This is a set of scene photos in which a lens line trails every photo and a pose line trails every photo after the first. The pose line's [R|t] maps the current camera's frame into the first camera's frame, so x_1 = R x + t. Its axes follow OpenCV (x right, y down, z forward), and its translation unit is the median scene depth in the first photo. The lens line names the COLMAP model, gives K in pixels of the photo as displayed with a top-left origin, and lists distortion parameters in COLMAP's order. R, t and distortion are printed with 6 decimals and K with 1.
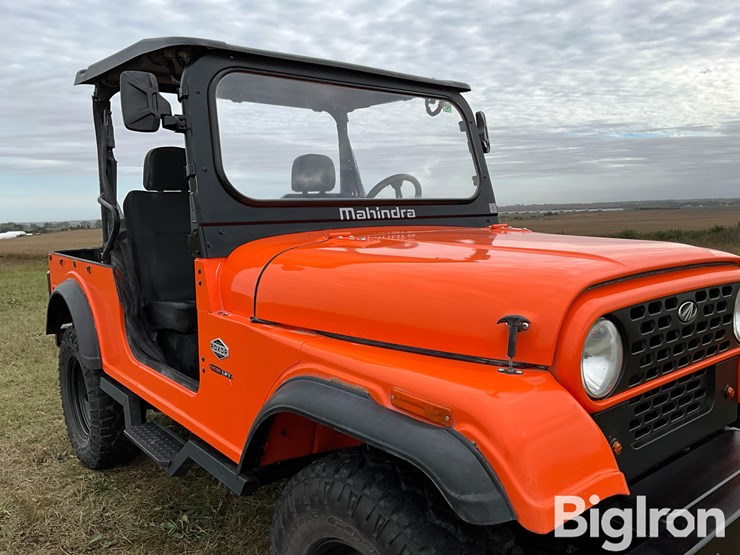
lens RADIAL K [[617.9, 0, 367.7], [0, 617.9, 274.4], [0, 0, 1]] dist [0.055295, -0.099424]
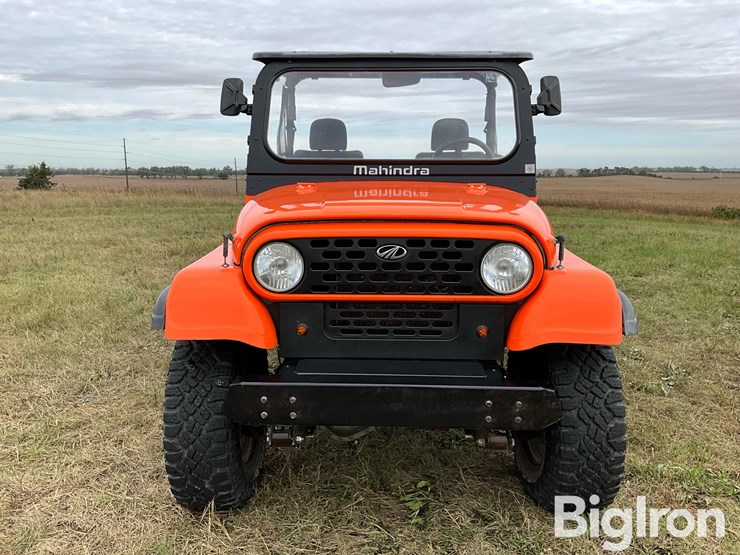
lens RADIAL K [[617.9, 0, 367.7], [0, 617.9, 274.4], [0, 0, 1]] dist [0.055295, -0.099424]
pose [[0.757219, 0.138648, -0.638275, 0.800741], [-0.087272, 0.989925, 0.111499, -0.022421], [0.647304, -0.028726, 0.761690, -0.026631]]
